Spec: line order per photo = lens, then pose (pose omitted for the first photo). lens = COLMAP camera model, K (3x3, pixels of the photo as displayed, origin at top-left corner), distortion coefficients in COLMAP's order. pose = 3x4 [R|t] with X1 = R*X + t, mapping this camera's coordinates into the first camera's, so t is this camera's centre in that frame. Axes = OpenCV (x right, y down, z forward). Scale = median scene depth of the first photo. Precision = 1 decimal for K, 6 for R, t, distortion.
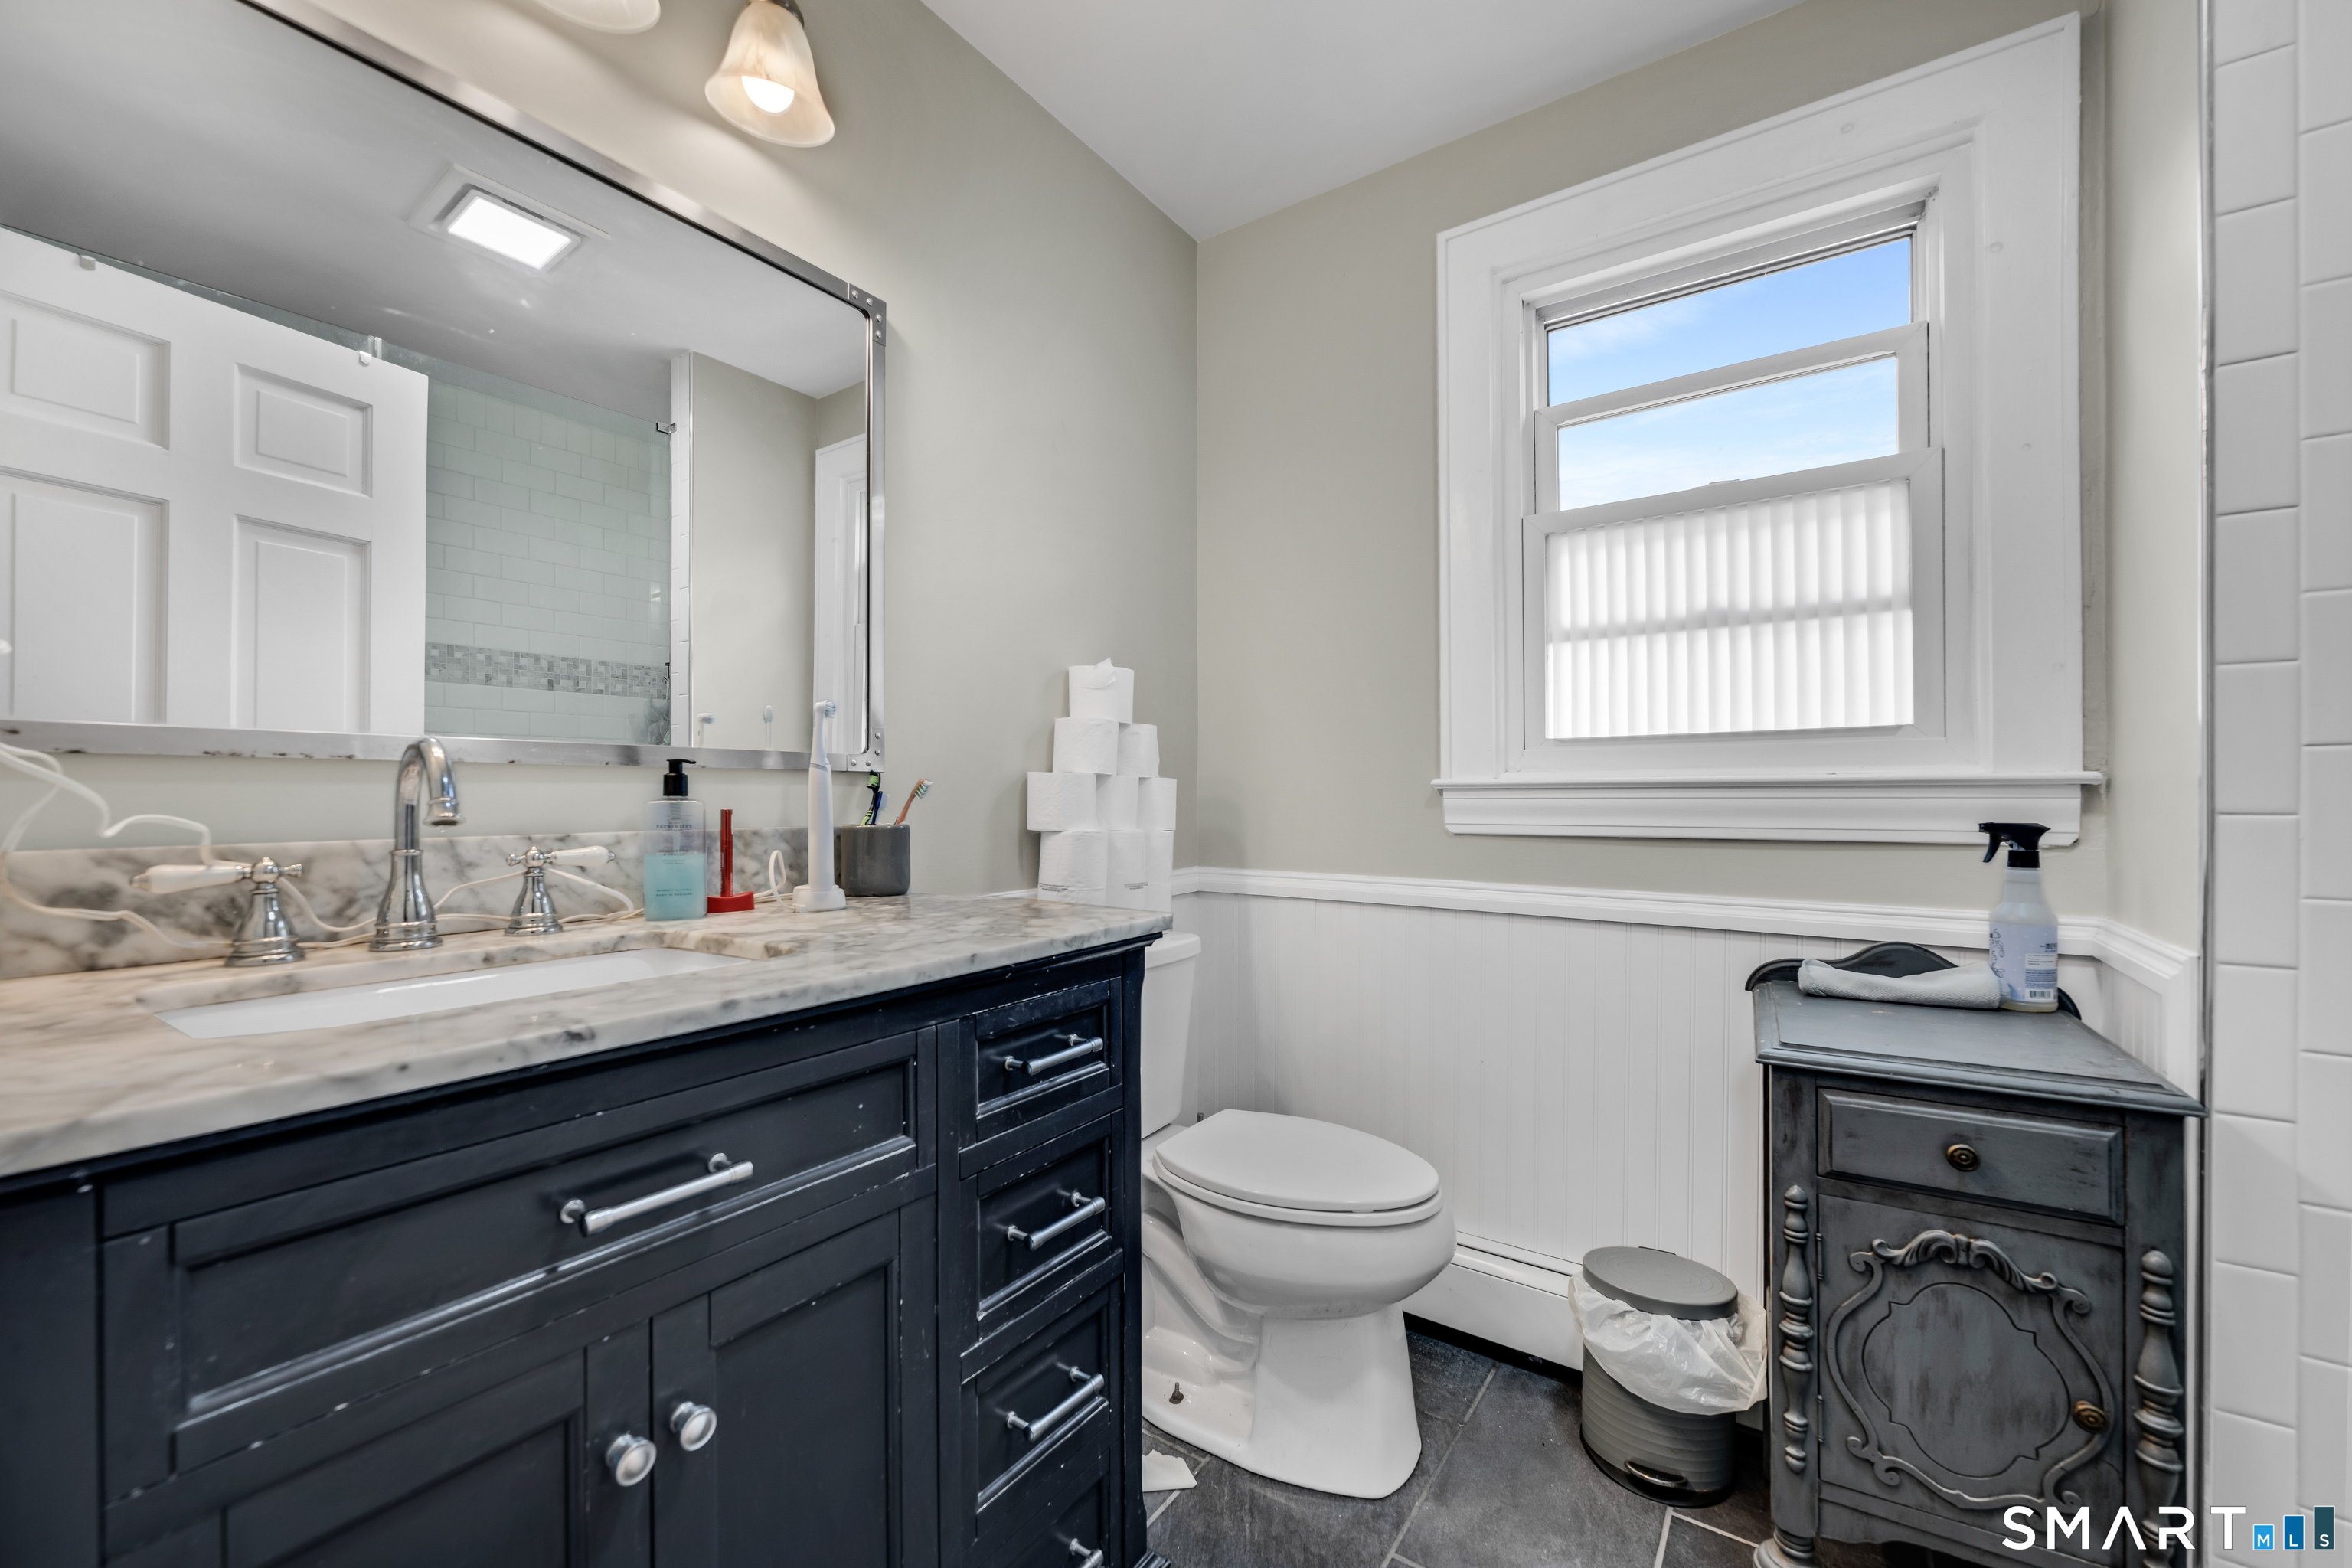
lens RADIAL K [[935.2, 0, 1183.2], [0, 935.2, 789.2], [0, 0, 1]] dist [-0.001187, -0.000312]
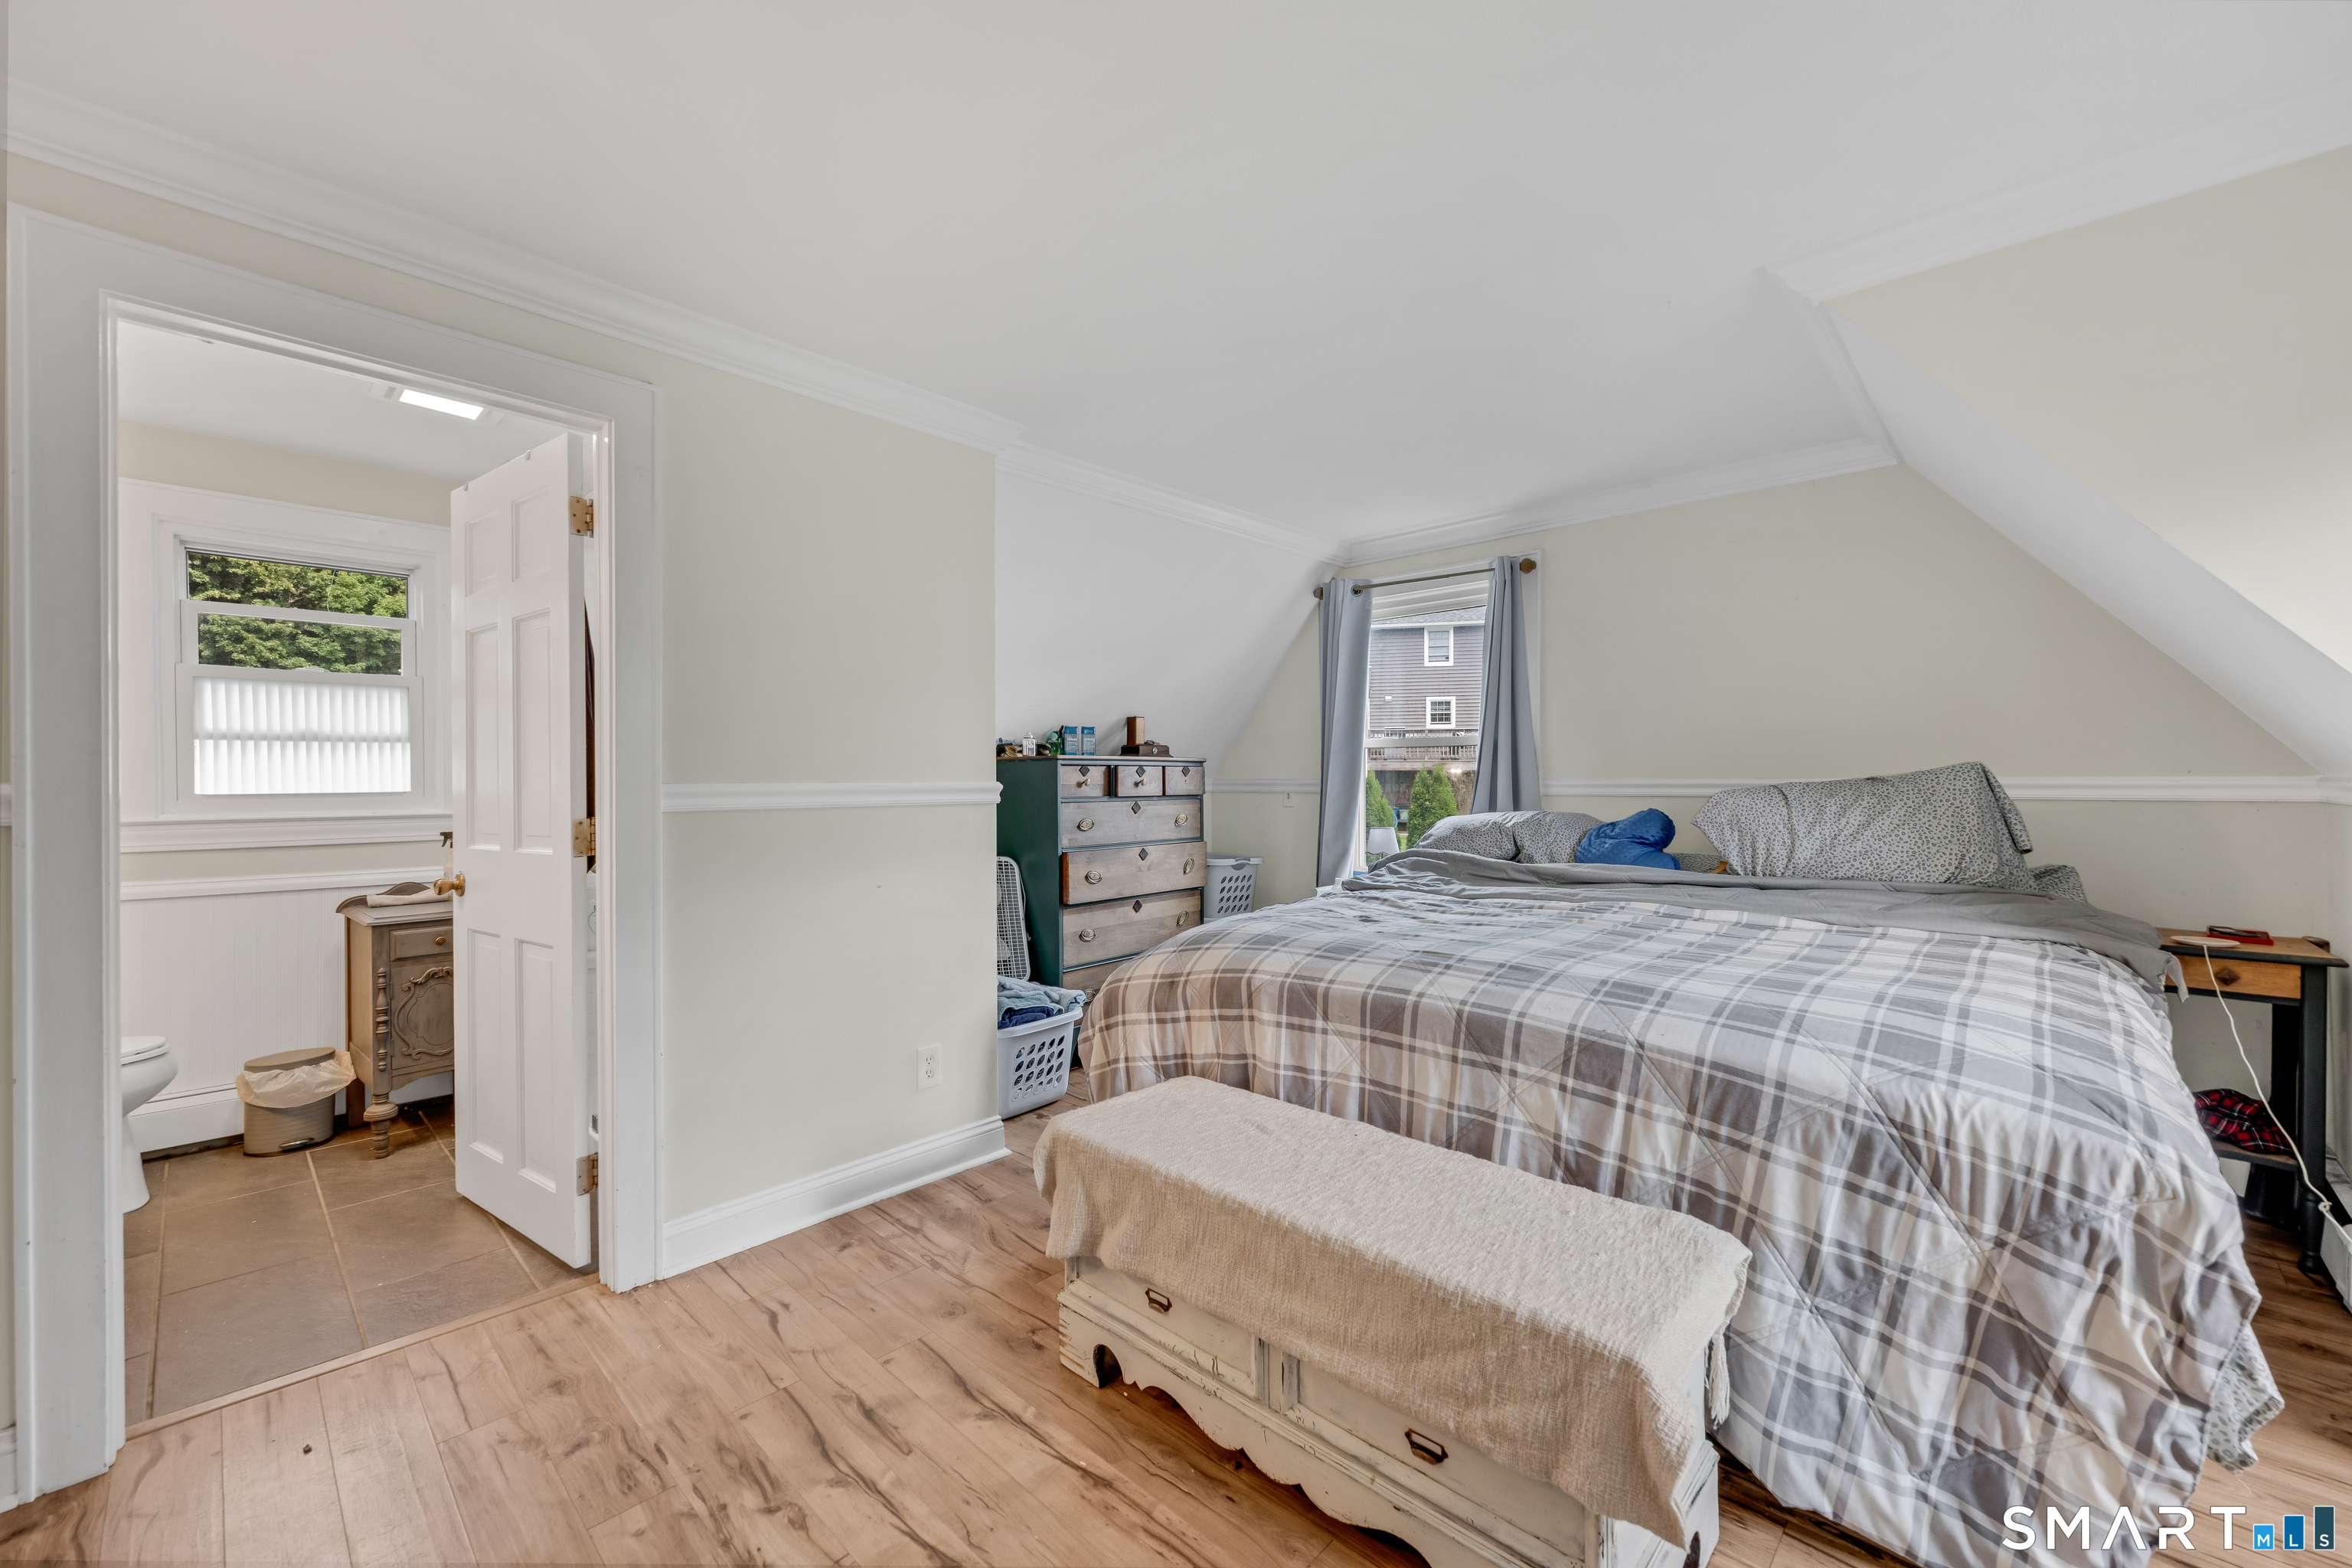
lens RADIAL K [[935.2, 0, 1187.0], [0, 935.2, 787.1], [0, 0, 1]] dist [-0.001187, -0.000312]
pose [[0.153364, -0.006495, 0.988148, -1.426776], [-0.005453, 0.999958, 0.007419, -0.123145], [-0.988155, -0.006526, 0.153322, -1.485311]]
